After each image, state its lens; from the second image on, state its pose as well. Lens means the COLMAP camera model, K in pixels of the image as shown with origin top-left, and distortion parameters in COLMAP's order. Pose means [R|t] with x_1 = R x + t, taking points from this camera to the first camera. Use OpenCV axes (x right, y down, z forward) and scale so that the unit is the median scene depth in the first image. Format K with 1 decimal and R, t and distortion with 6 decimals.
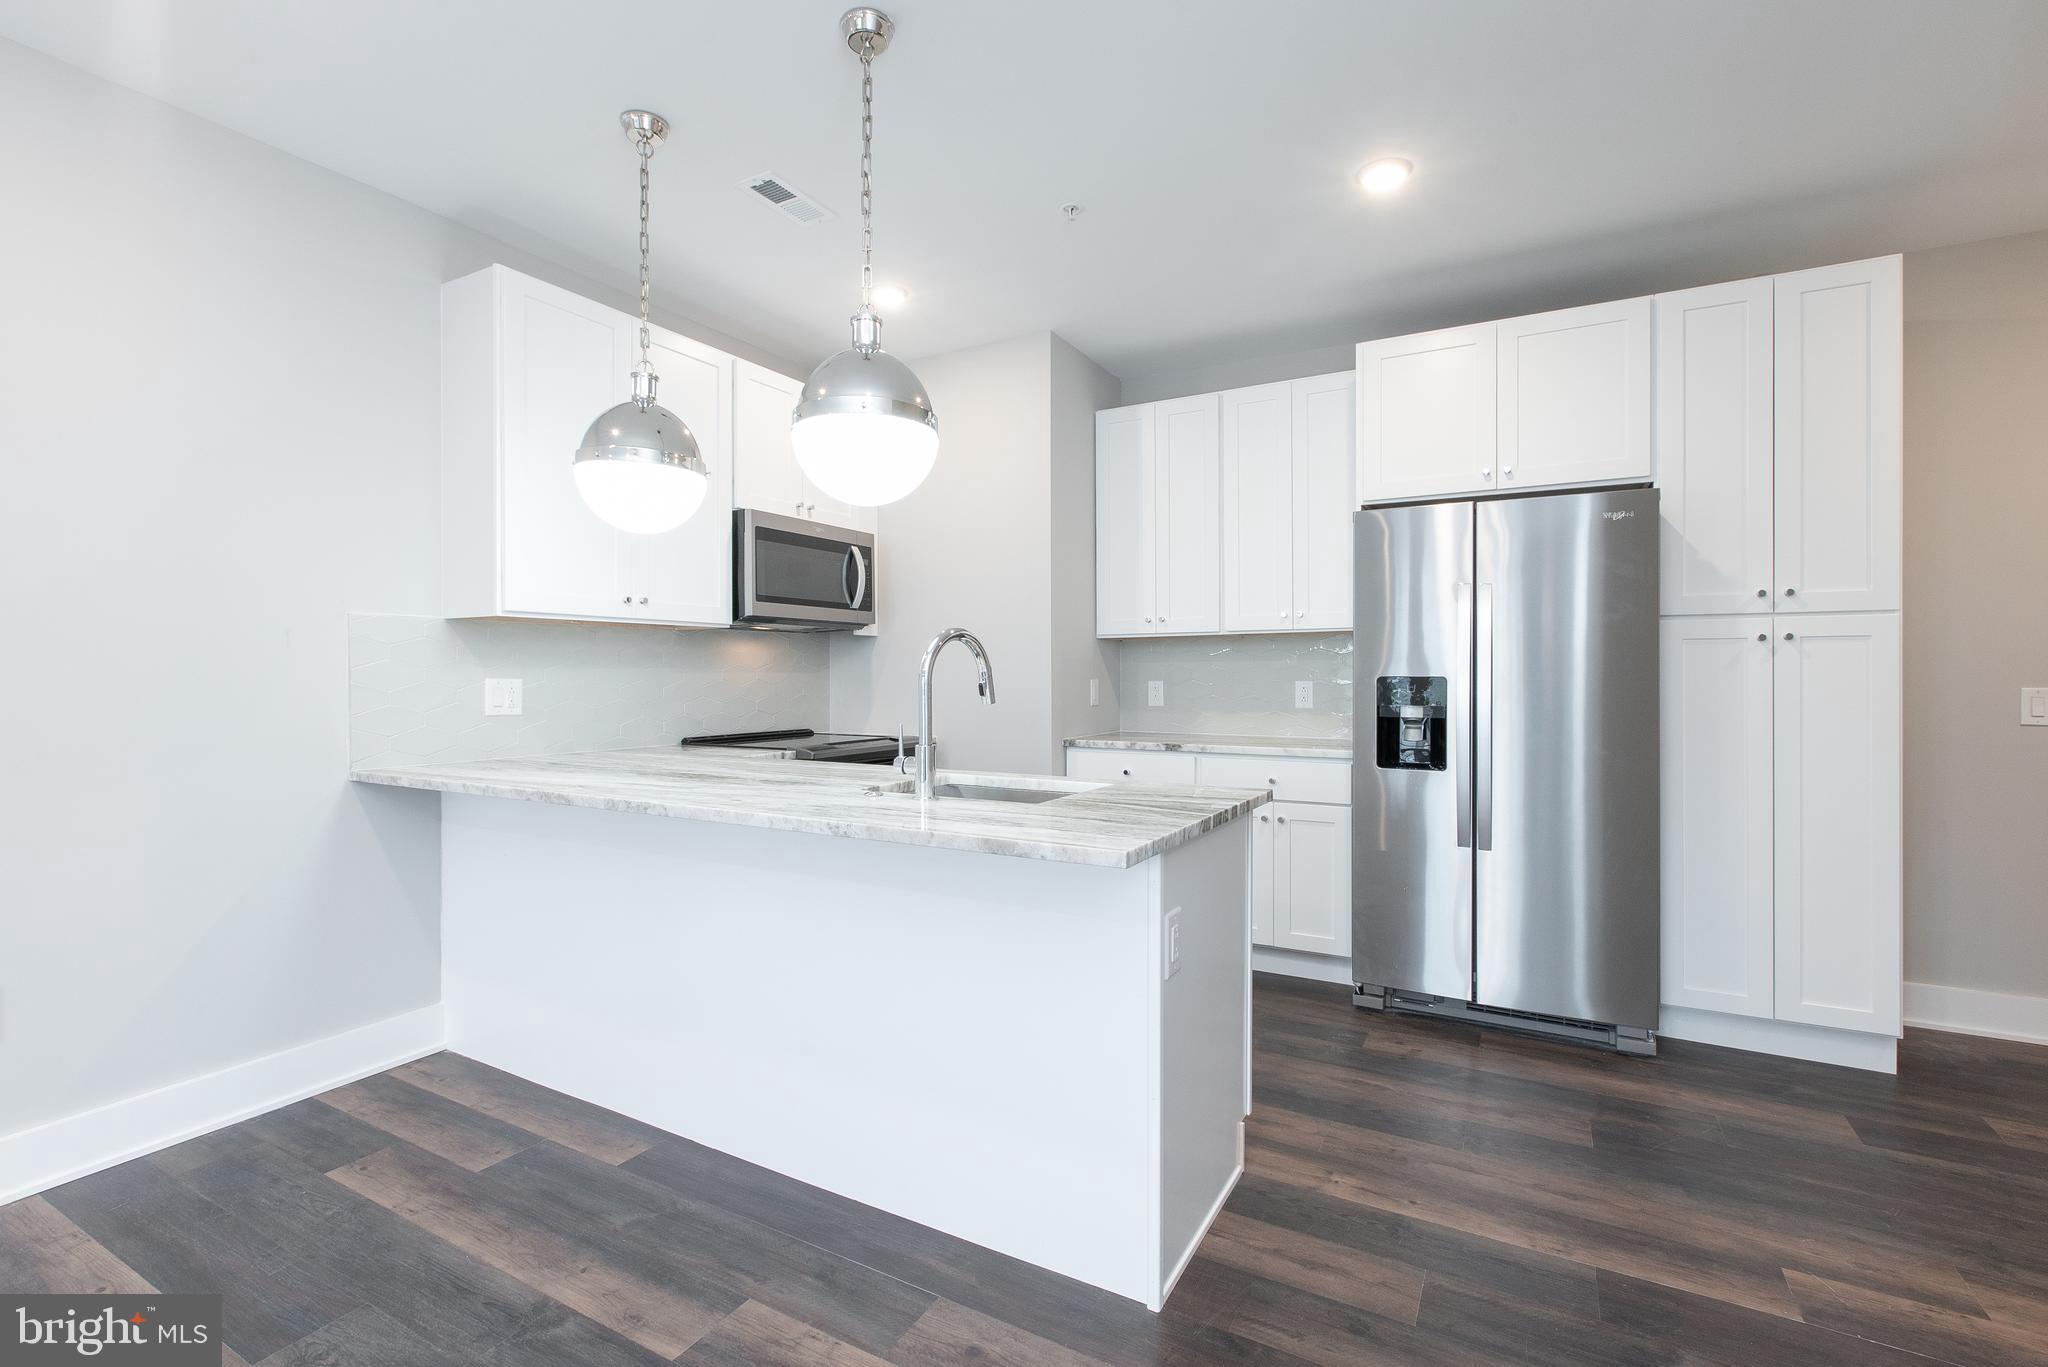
lens RADIAL K [[920.8, 0, 1023.9], [0, 920.8, 679.5], [0, 0, 1]] dist [-0.002167, -0.000795]
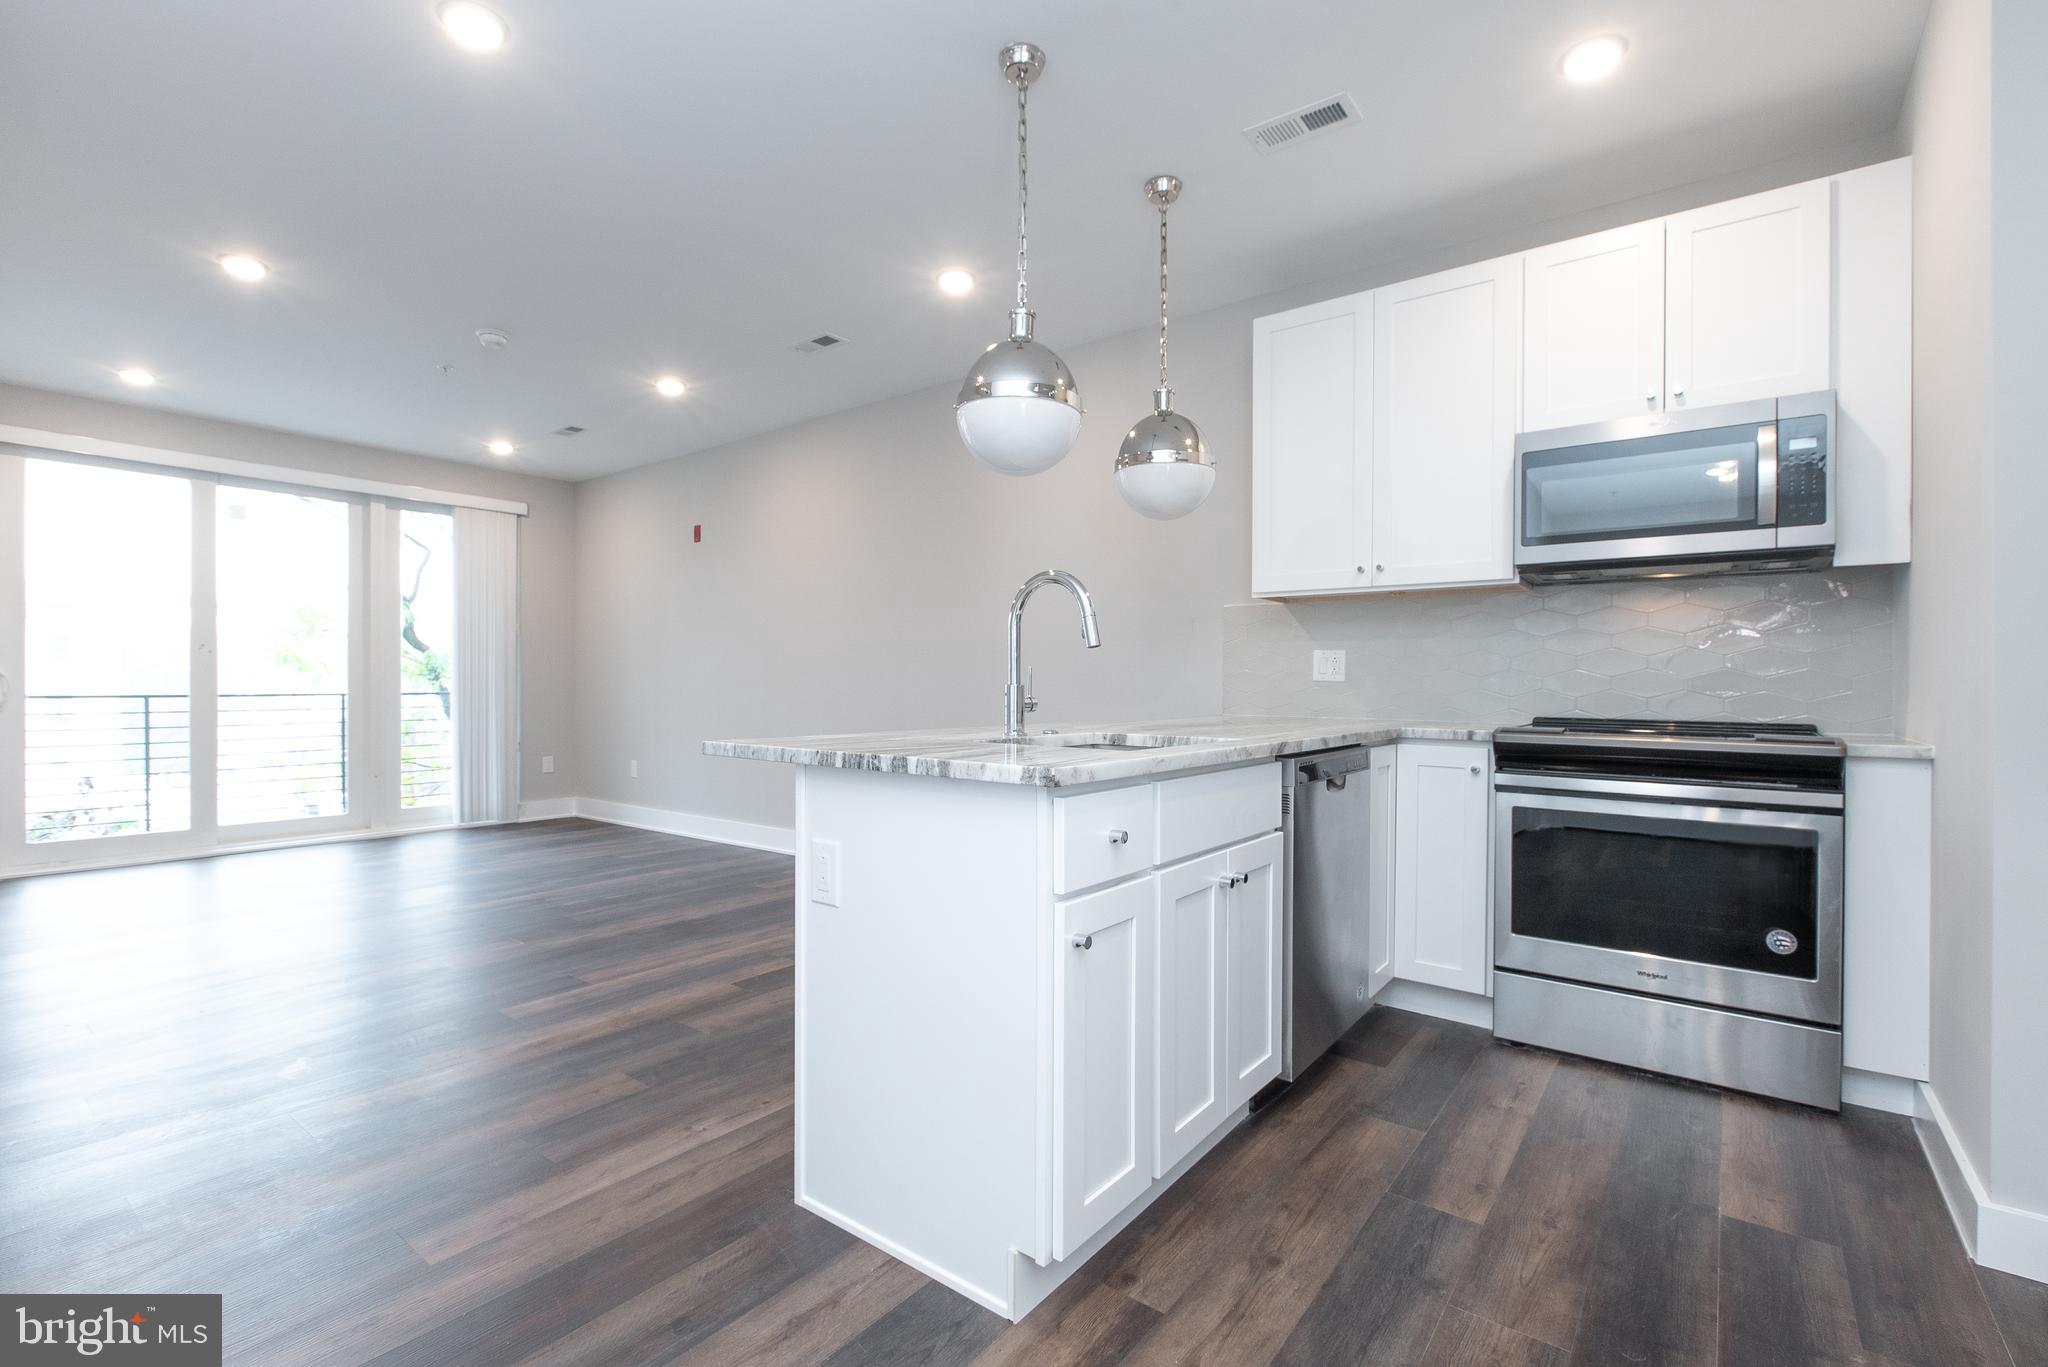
lens RADIAL K [[920.8, 0, 1023.9], [0, 920.8, 679.5], [0, 0, 1]] dist [-0.002167, -0.000795]
pose [[-0.142156, -0.004141, -0.989836, 0.626921], [-0.013204, 0.999910, -0.002286, 0.042520], [0.989756, 0.012744, -0.142198, 0.756317]]
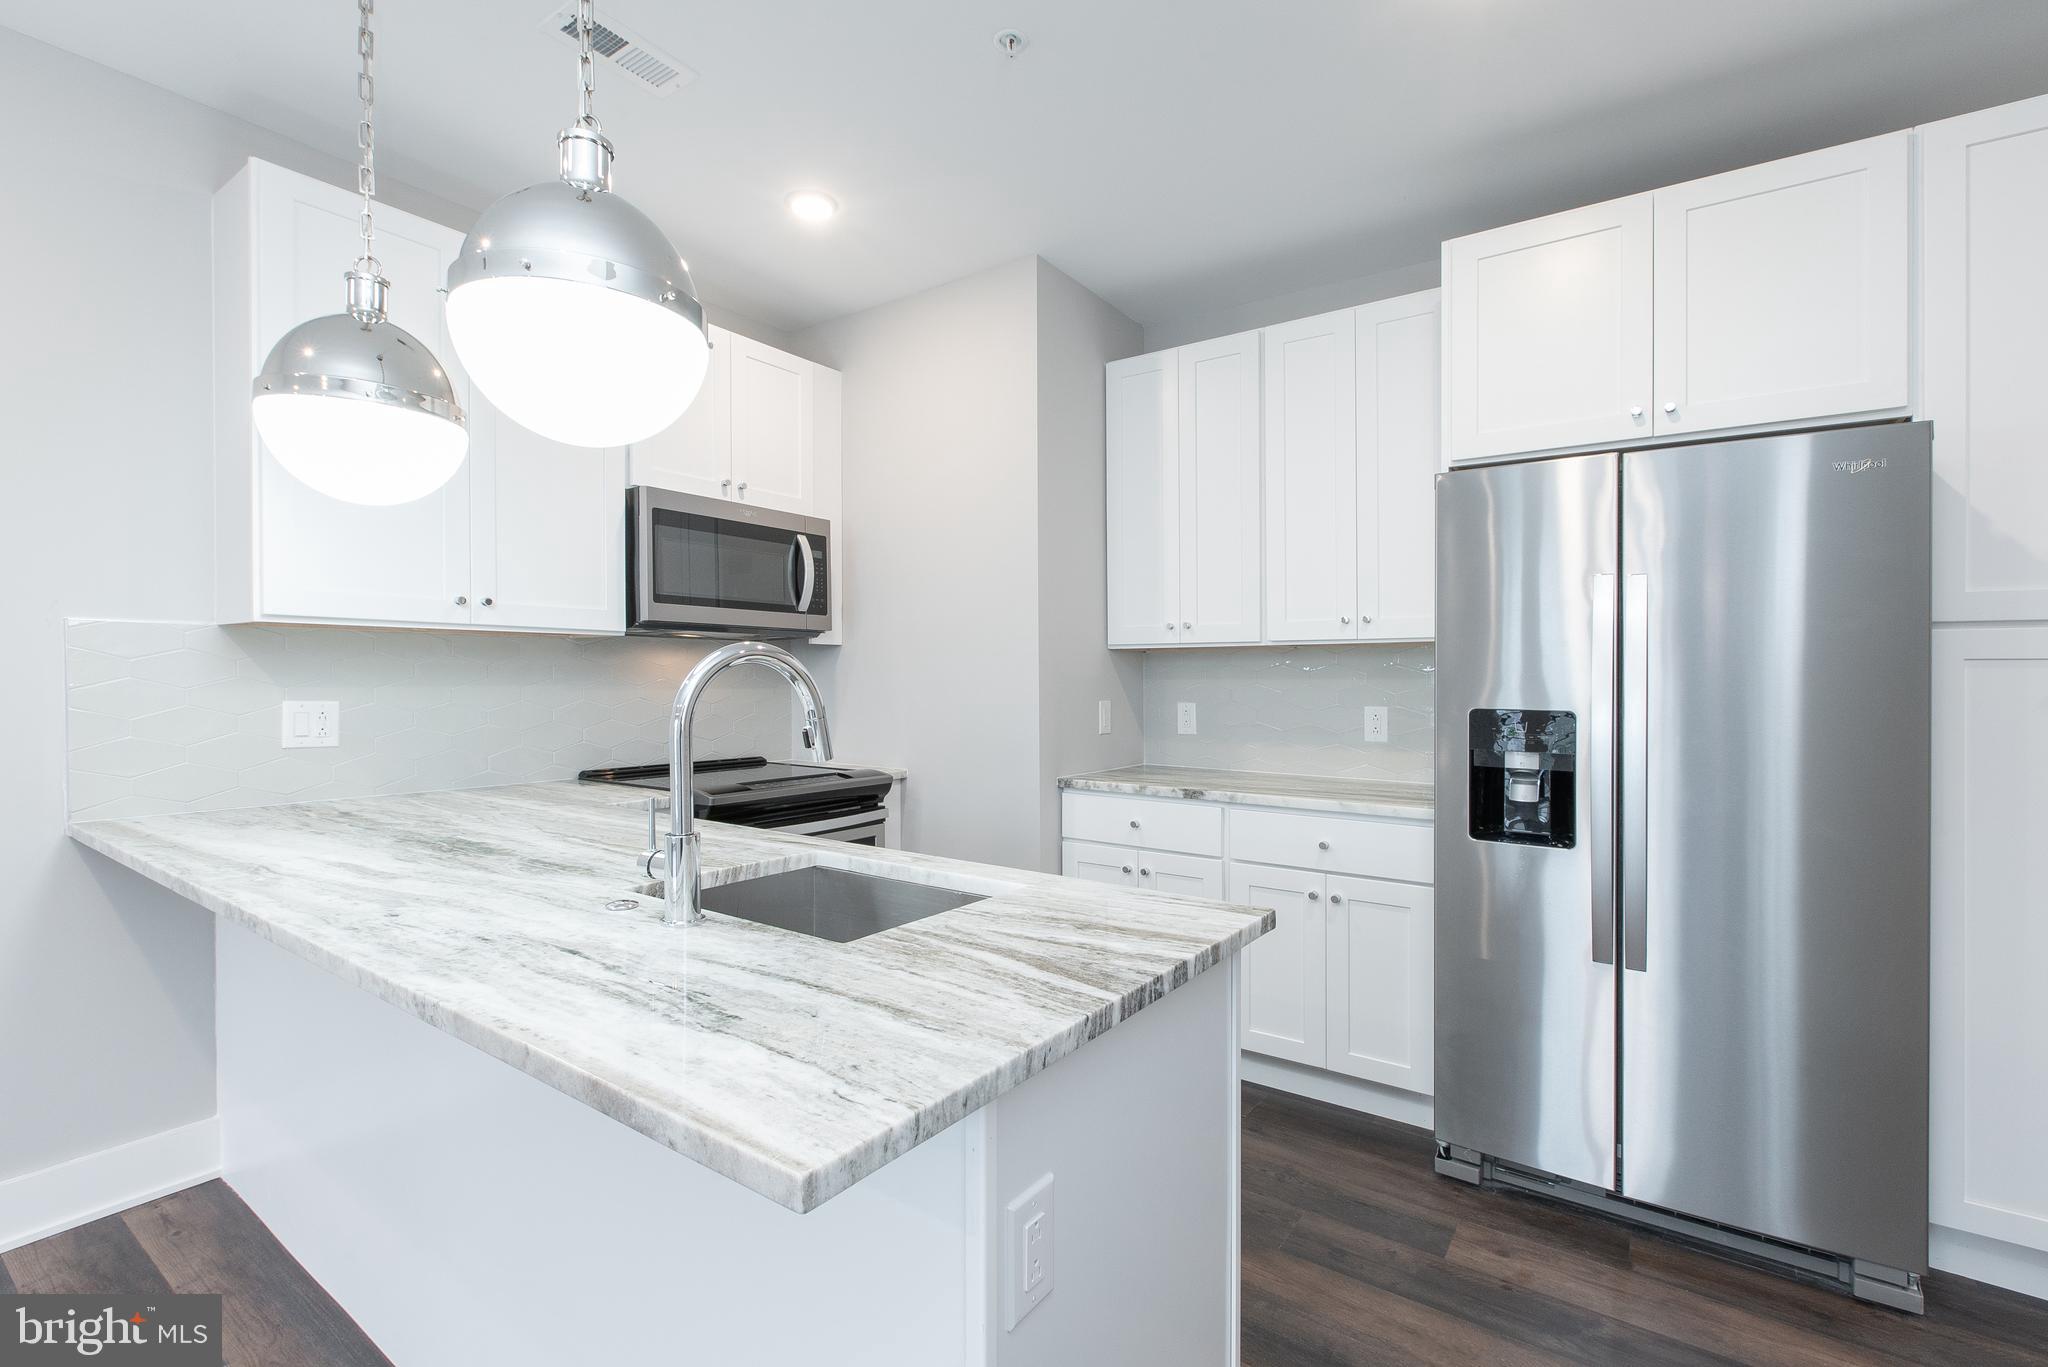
lens RADIAL K [[926.7, 0, 1022.4], [0, 926.7, 668.7], [0, 0, 1]] dist [-0.000590, -0.000915]
pose [[0.994551, 0.006182, -0.104069, 0.118912], [-0.007751, 0.999862, -0.014679, -0.020556], [0.103964, 0.015405, 0.994462, 0.265209]]
